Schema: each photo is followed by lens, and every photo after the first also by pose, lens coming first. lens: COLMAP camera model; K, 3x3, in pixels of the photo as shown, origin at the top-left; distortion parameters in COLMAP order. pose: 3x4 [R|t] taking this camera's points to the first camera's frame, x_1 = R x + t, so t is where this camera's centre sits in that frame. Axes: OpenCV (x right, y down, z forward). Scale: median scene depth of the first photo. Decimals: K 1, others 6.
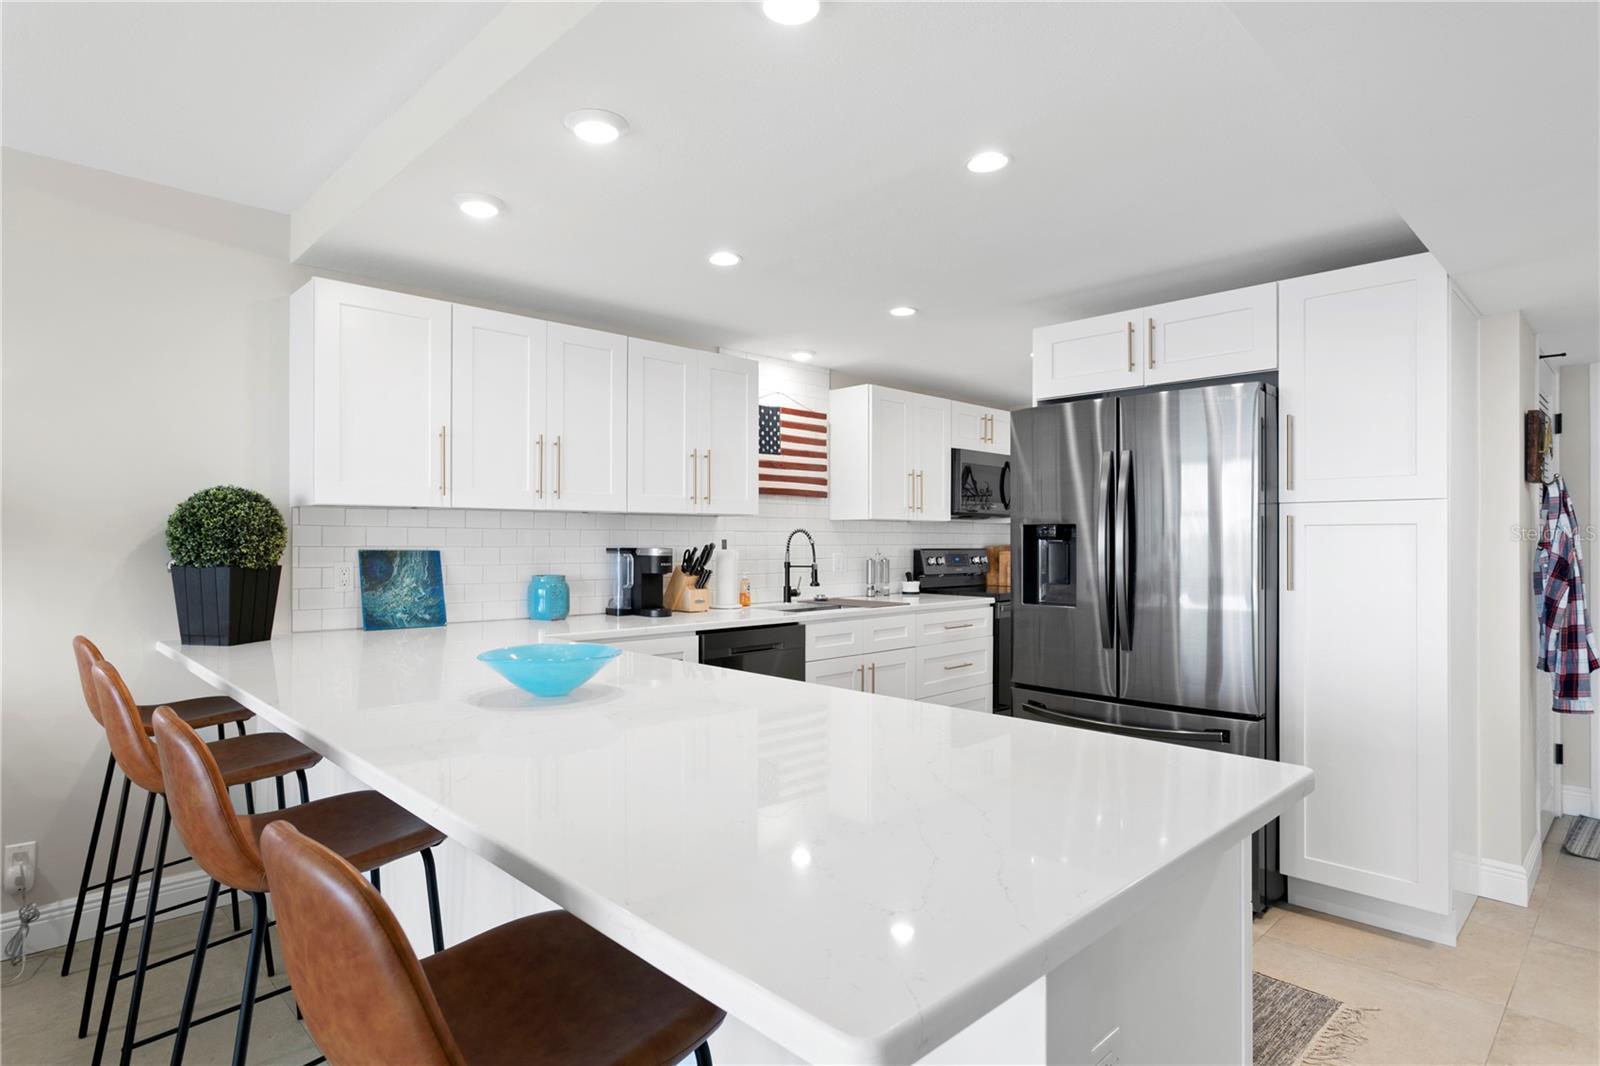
lens RADIAL K [[853.7, 0, 785.5], [0, 853.7, 538.8], [0, 0, 1]] dist [0.003161, 0.001195]
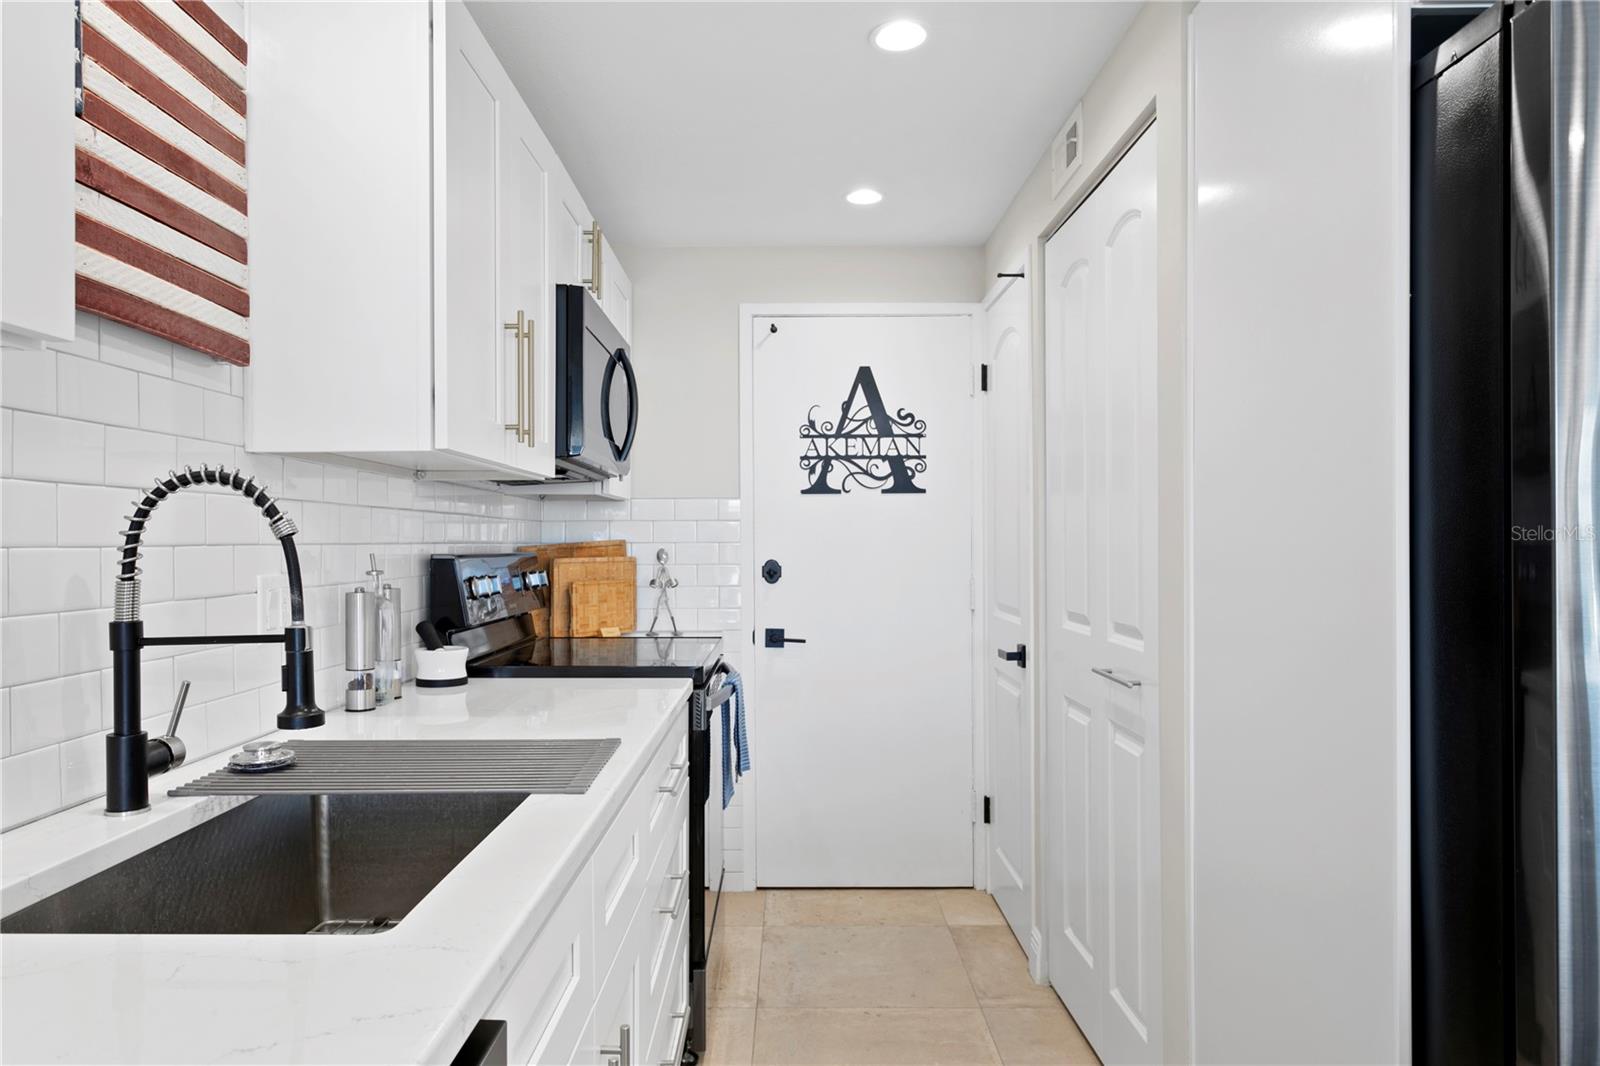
lens RADIAL K [[1045.6, 0, 786.9], [0, 1045.6, 539.3], [0, 0, 1]] dist [-0.008997, 0.000795]
pose [[0.701572, -0.003774, 0.712589, -0.070271], [0.006359, 0.999979, -0.000965, 0.007888], [-0.712571, 0.005208, 0.701581, 0.719277]]
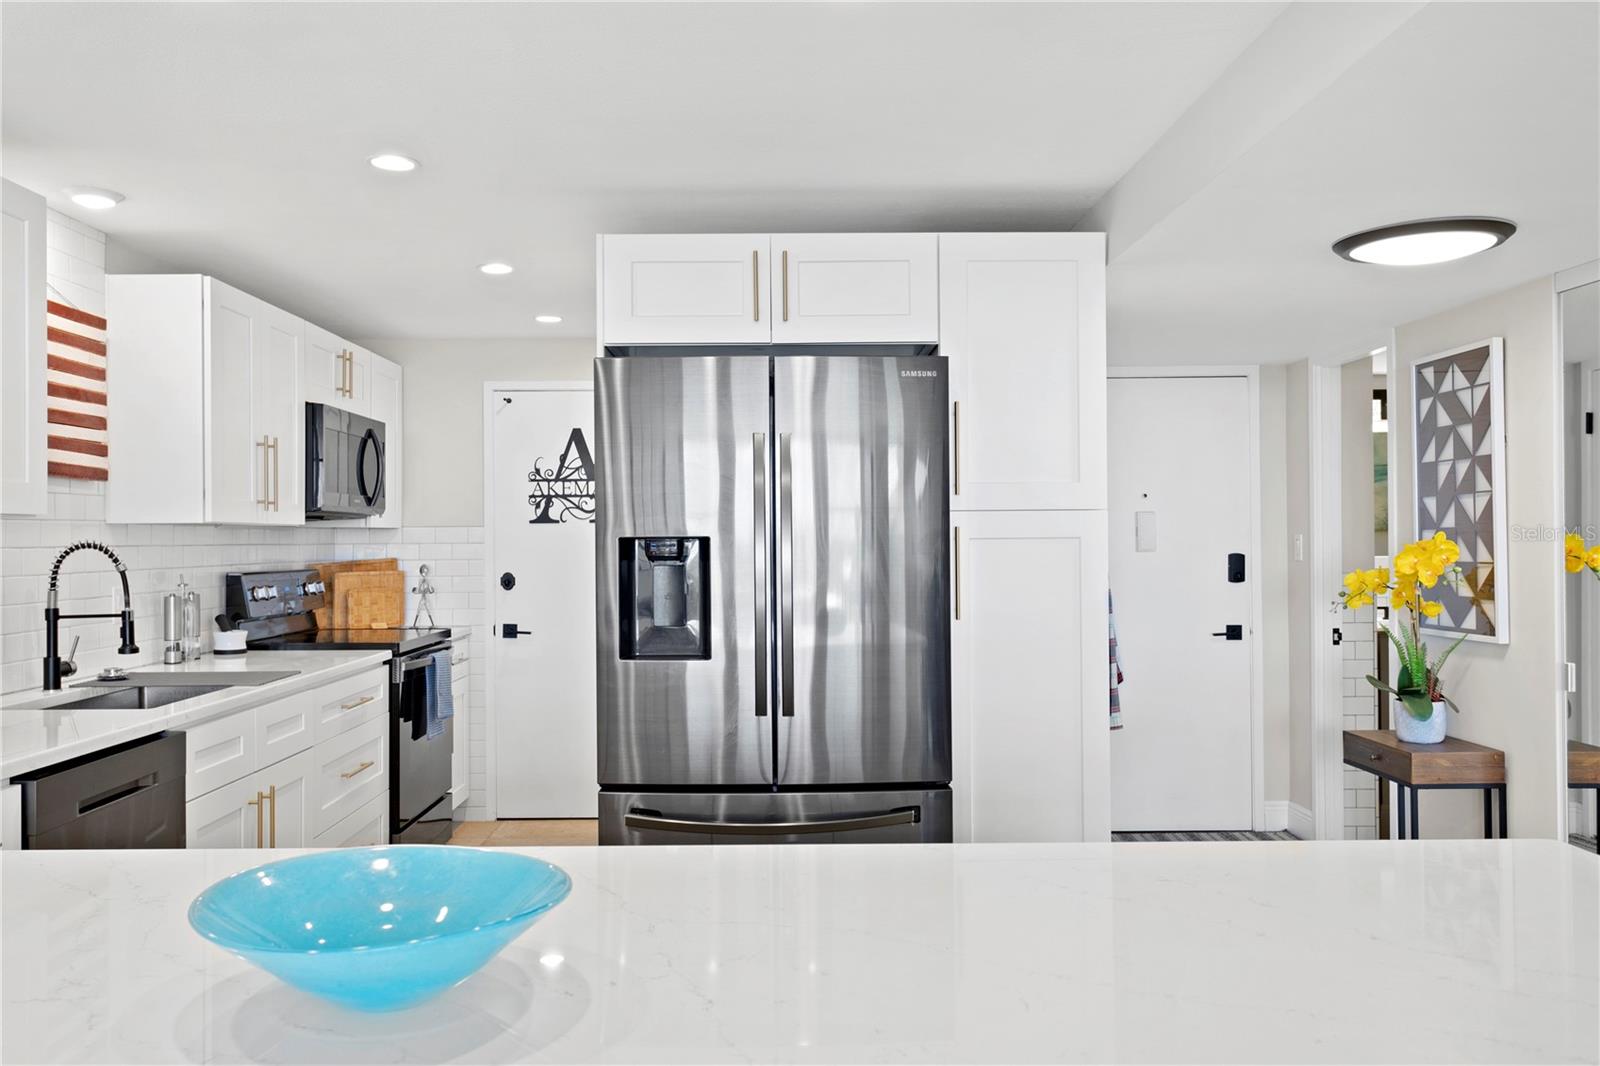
lens RADIAL K [[1244.7, 0, 789.0], [0, 1244.7, 531.9], [0, 0, 1]] dist [-0.000194, -0.002889]
pose [[0.690124, -0.001958, 0.723688, -0.233272], [0.007379, 0.999963, -0.004331, -0.011464], [-0.723653, 0.008329, 0.690113, 0.194944]]
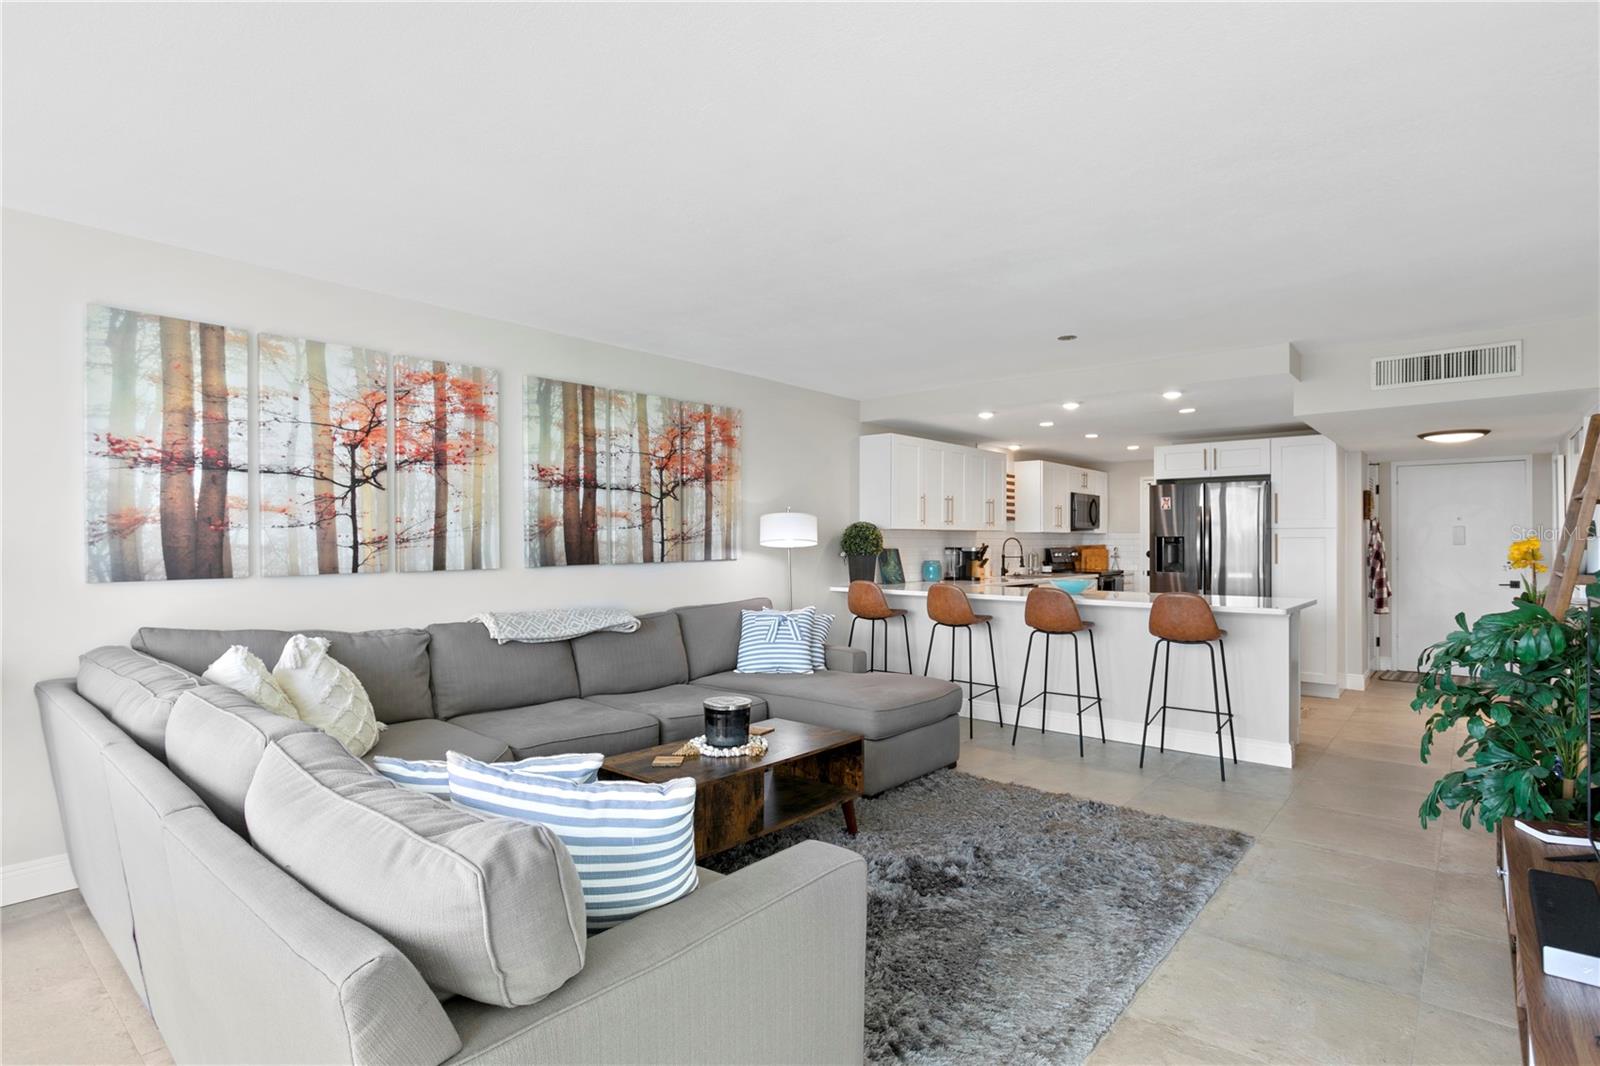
lens RADIAL K [[806.0, 0, 792.8], [0, 806.0, 539.2], [0, 0, 1]] dist [-0.004003, -0.000286]
pose [[0.995610, -0.000061, 0.093603, -0.649285], [0.000179, 0.999999, -0.001245, -0.005385], [-0.093603, 0.001257, 0.995609, -0.756158]]
